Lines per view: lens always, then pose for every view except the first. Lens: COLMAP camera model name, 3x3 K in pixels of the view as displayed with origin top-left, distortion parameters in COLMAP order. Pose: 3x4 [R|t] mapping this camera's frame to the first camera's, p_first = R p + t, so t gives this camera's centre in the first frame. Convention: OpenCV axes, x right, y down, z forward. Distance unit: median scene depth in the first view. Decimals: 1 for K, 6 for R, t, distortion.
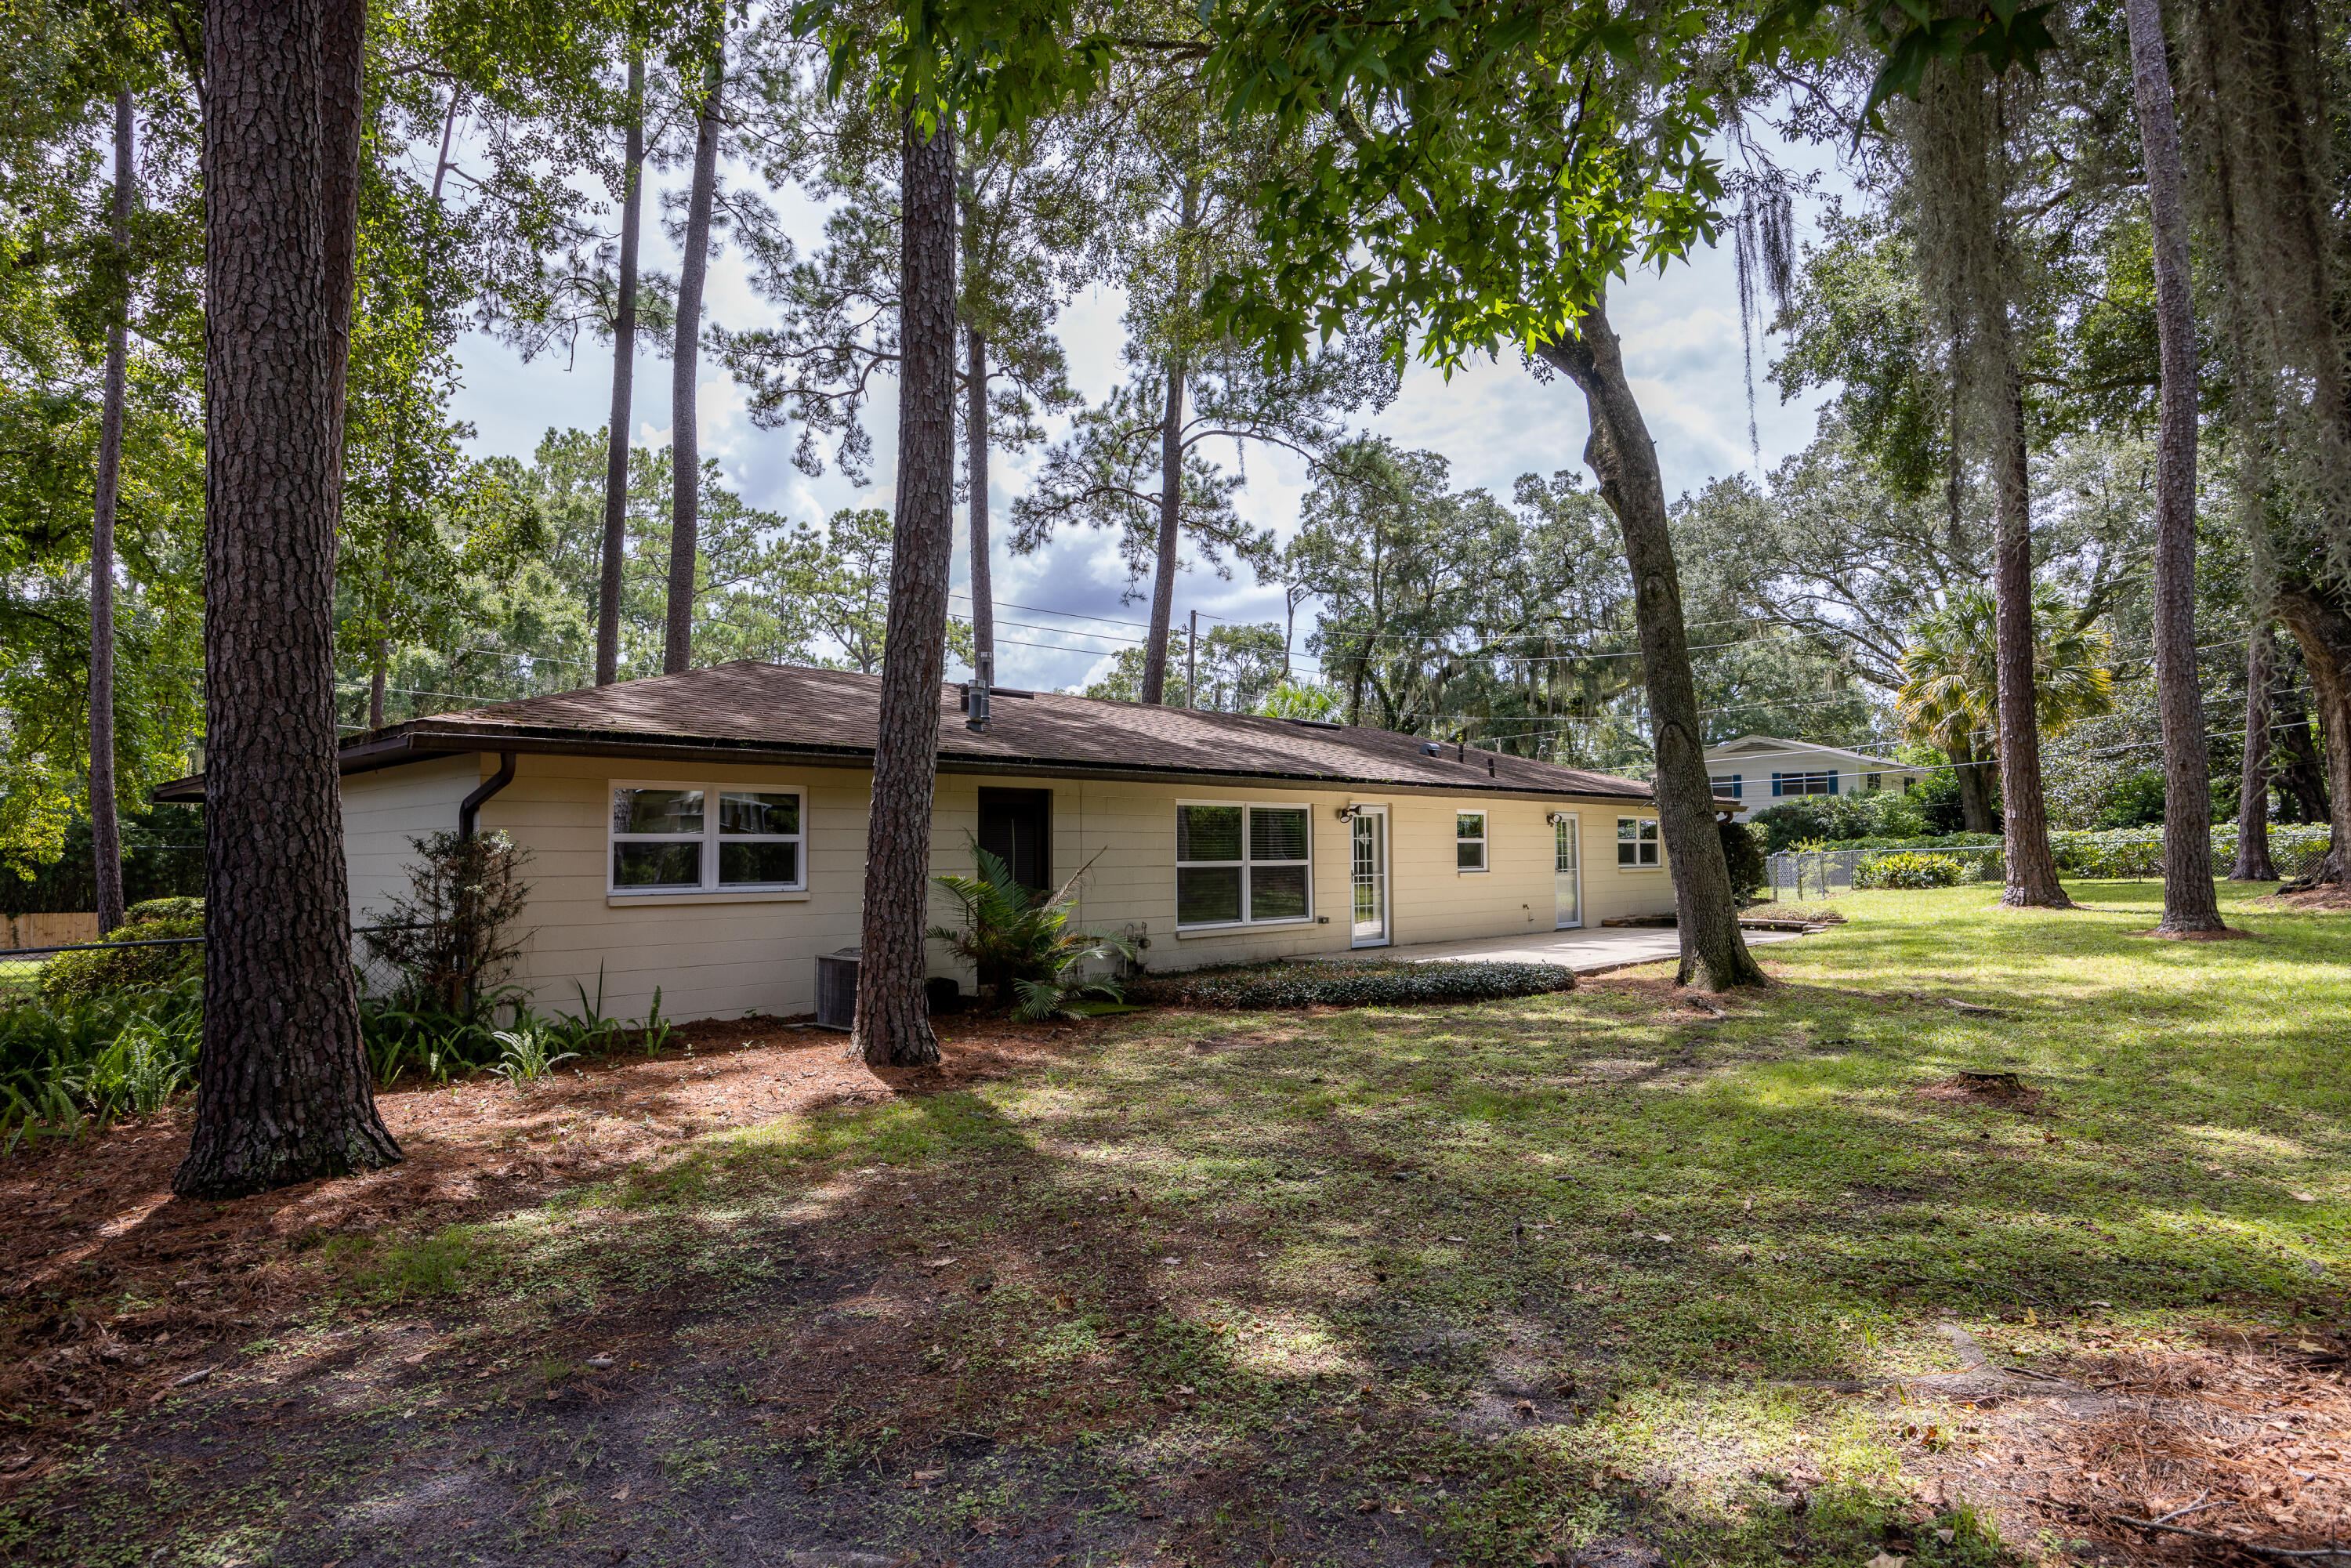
lens RADIAL K [[1346.1, 0, 1174.5], [0, 1346.1, 788.1], [0, 0, 1]] dist [0.002372, 0.000255]
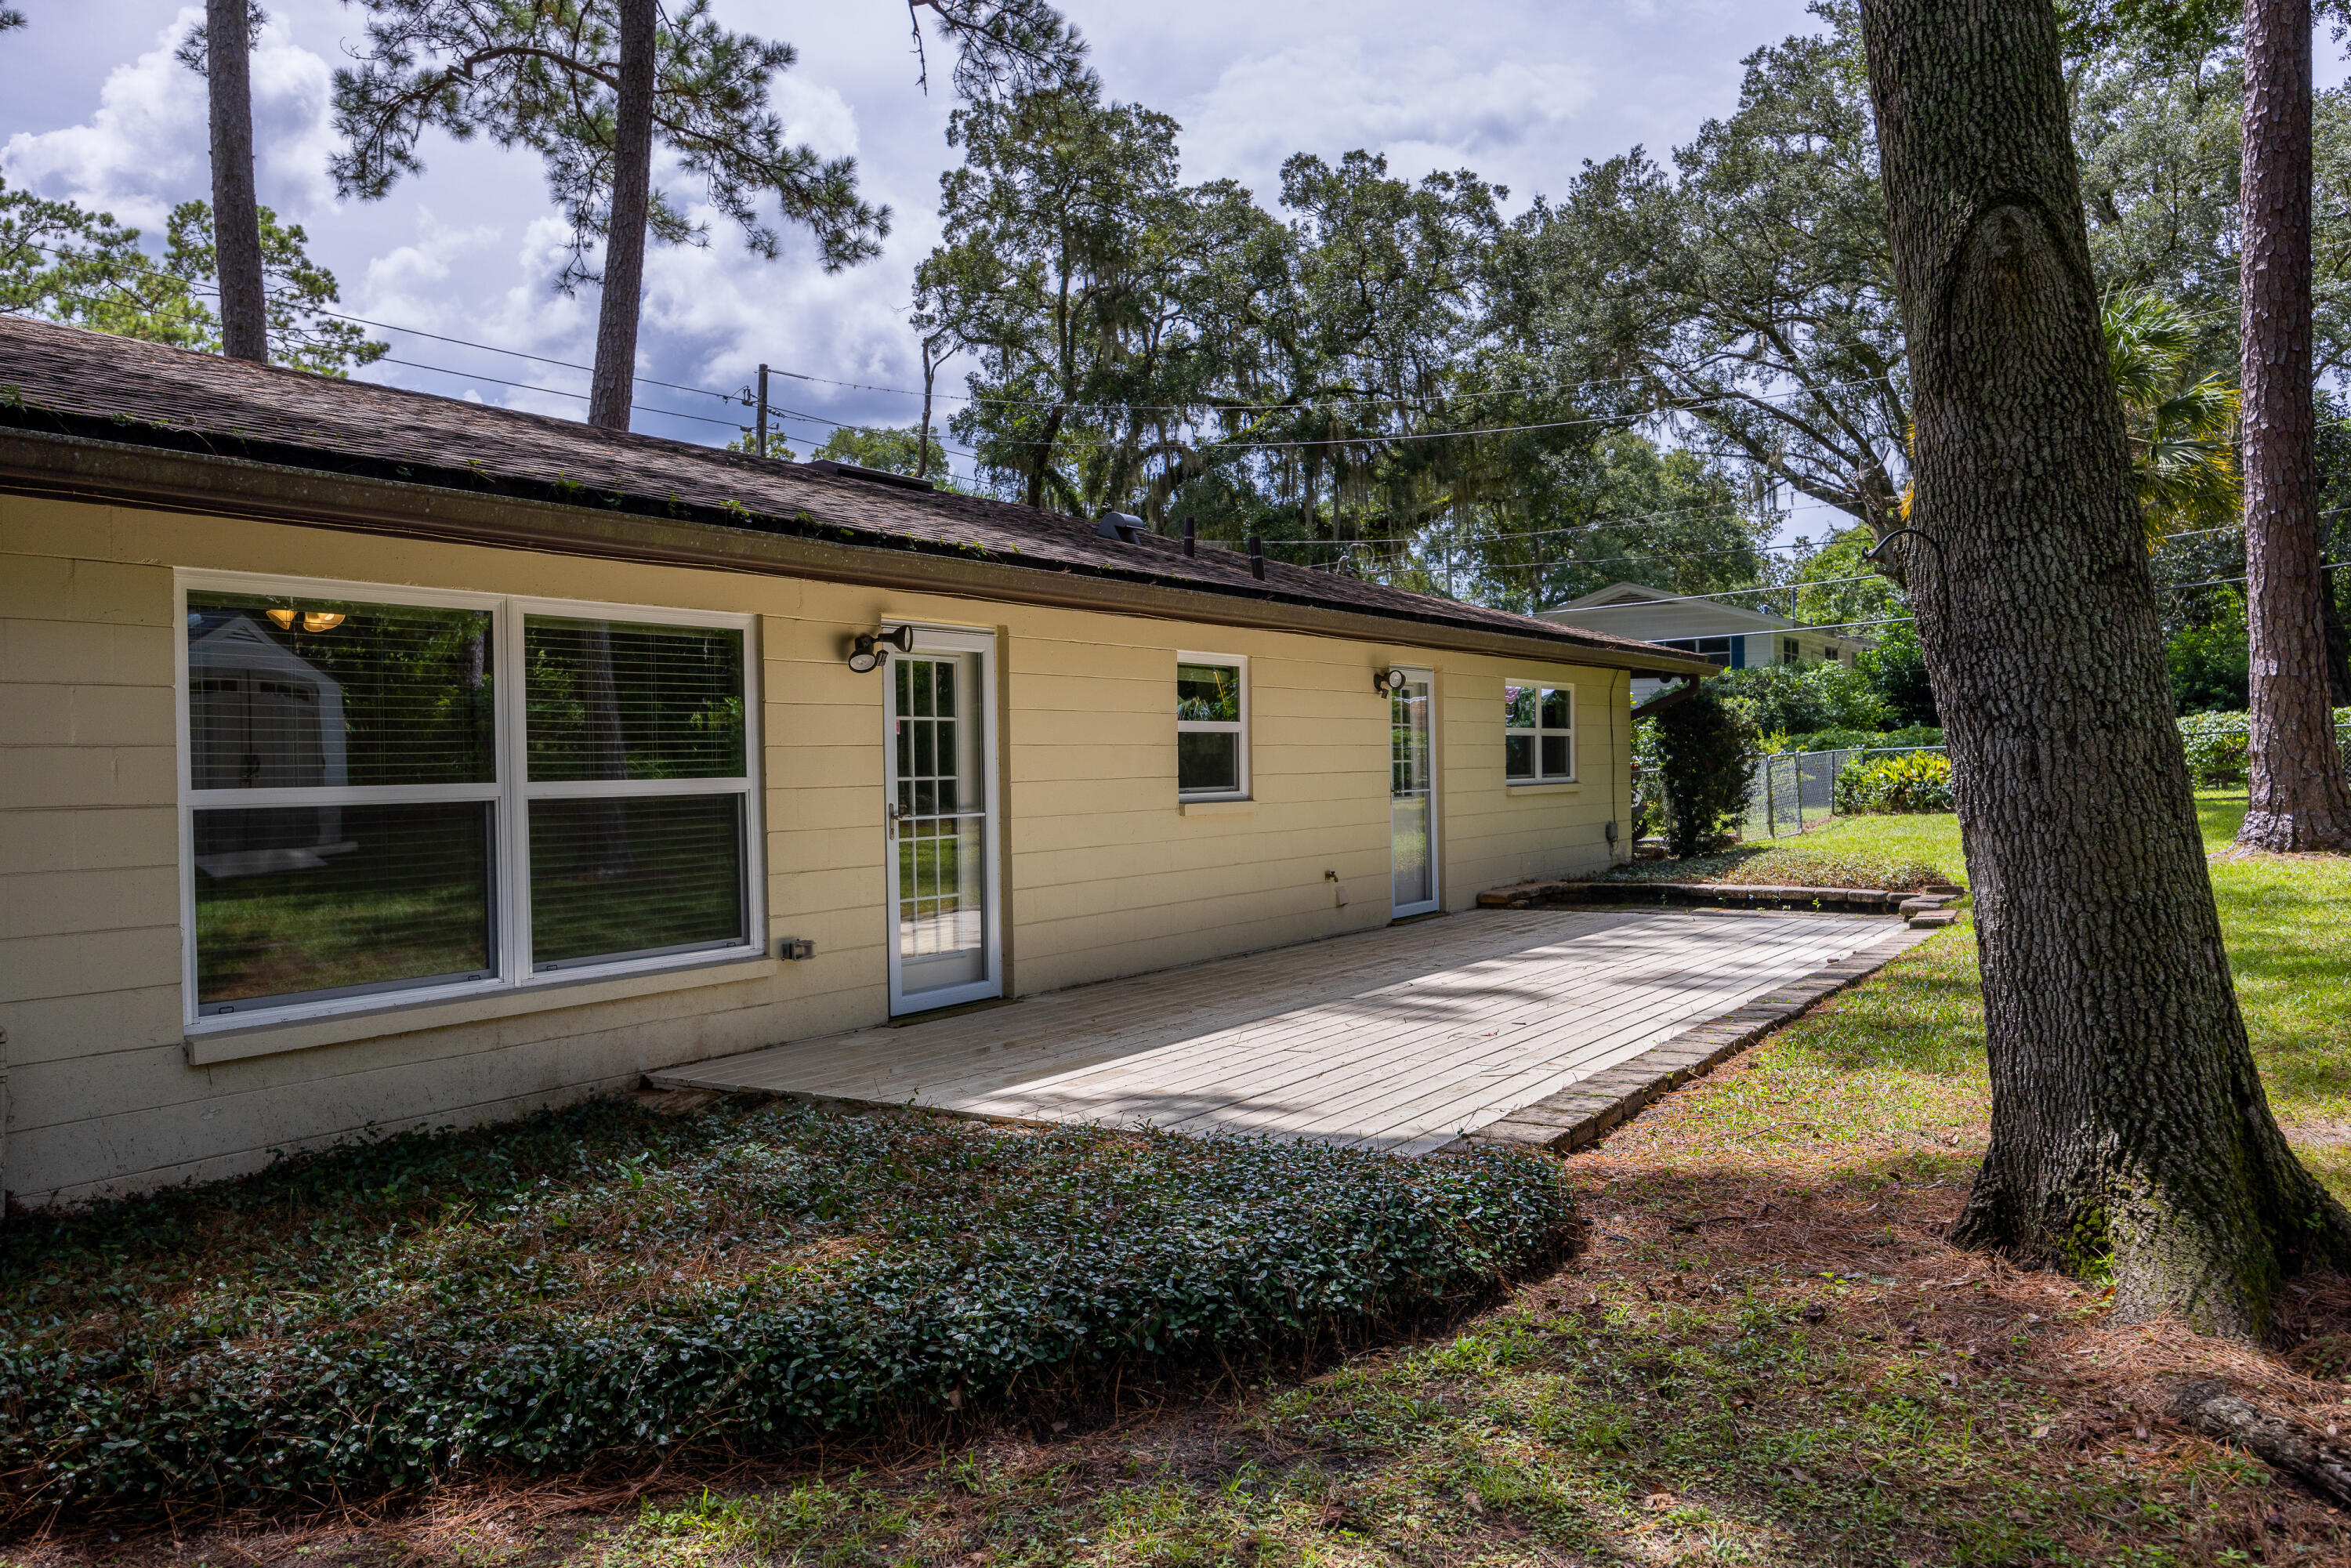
lens RADIAL K [[1785.7, 0, 1175.1], [0, 1785.7, 781.6], [0, 0, 1]] dist [0.002195, 0.000554]
pose [[0.981191, -0.012709, 0.192622, 0.042761], [0.001881, 0.998412, 0.056295, 0.010361], [-0.193032, -0.054874, 0.979657, 0.191019]]
